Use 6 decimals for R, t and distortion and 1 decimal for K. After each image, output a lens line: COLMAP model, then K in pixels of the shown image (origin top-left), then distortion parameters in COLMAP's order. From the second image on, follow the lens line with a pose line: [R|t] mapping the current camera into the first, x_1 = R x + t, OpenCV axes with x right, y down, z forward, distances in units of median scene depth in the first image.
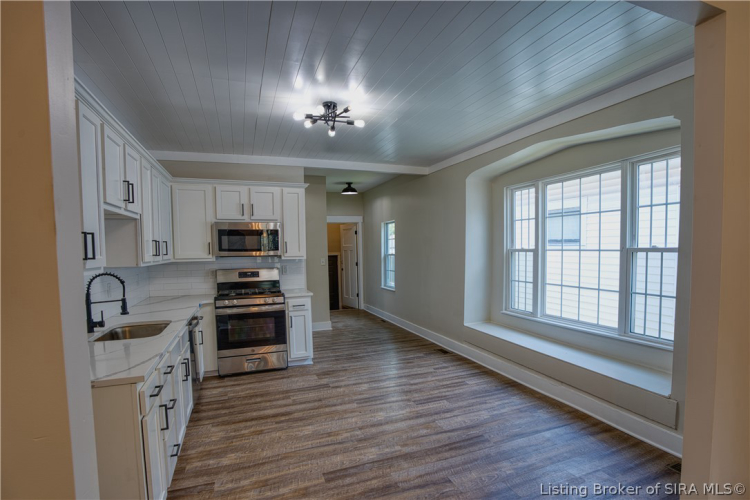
lens RADIAL K [[398.3, 0, 403.8], [0, 398.3, 268.1], [0, 0, 1]] dist [-0.023922, 0.000400]
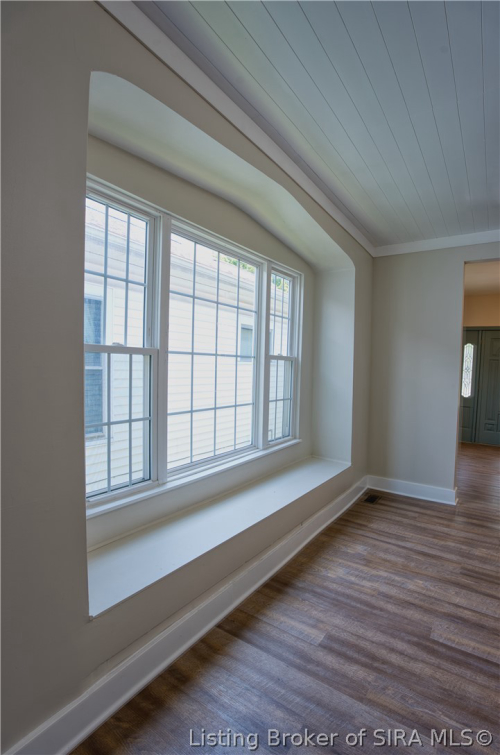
lens RADIAL K [[354.8, 0, 258.4], [0, 354.8, 388.4], [0, 0, 1]] dist [-0.052810, 0.007231]
pose [[-0.544162, -0.053154, 0.837294, -0.113794], [0.026949, 0.996369, 0.080766, -0.033252], [-0.838547, 0.066514, -0.540754, 1.205892]]
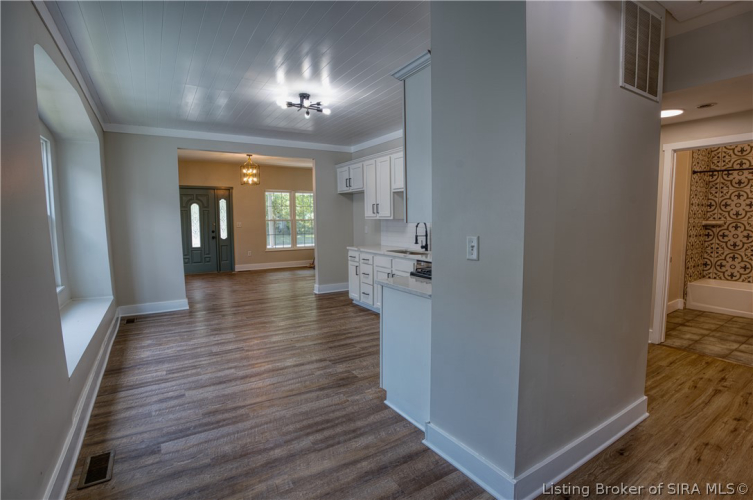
lens RADIAL K [[353.9, 0, 366.3], [0, 353.9, 251.2], [0, 0, 1]] dist [-0.052810, 0.007231]
pose [[-0.989414, 0.033614, -0.141171, -0.155622], [0.012434, 0.988862, 0.148315, -0.062004], [0.144585, 0.144990, -0.978812, 1.659030]]
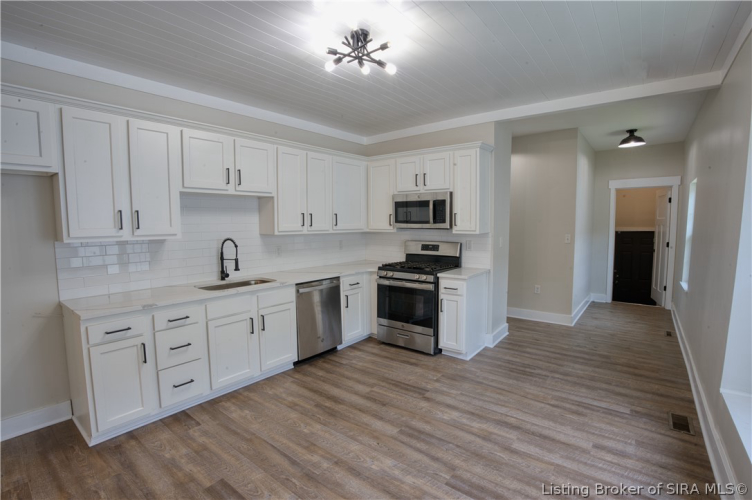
lens RADIAL K [[353.4, 0, 376.3], [0, 353.4, 251.3], [0, 0, 1]] dist [-0.052810, 0.007231]
pose [[0.481156, 0.082377, -0.872756, 0.339386], [-0.048008, 0.996557, 0.067595, -0.030679], [0.875319, 0.009376, 0.483454, 0.540469]]
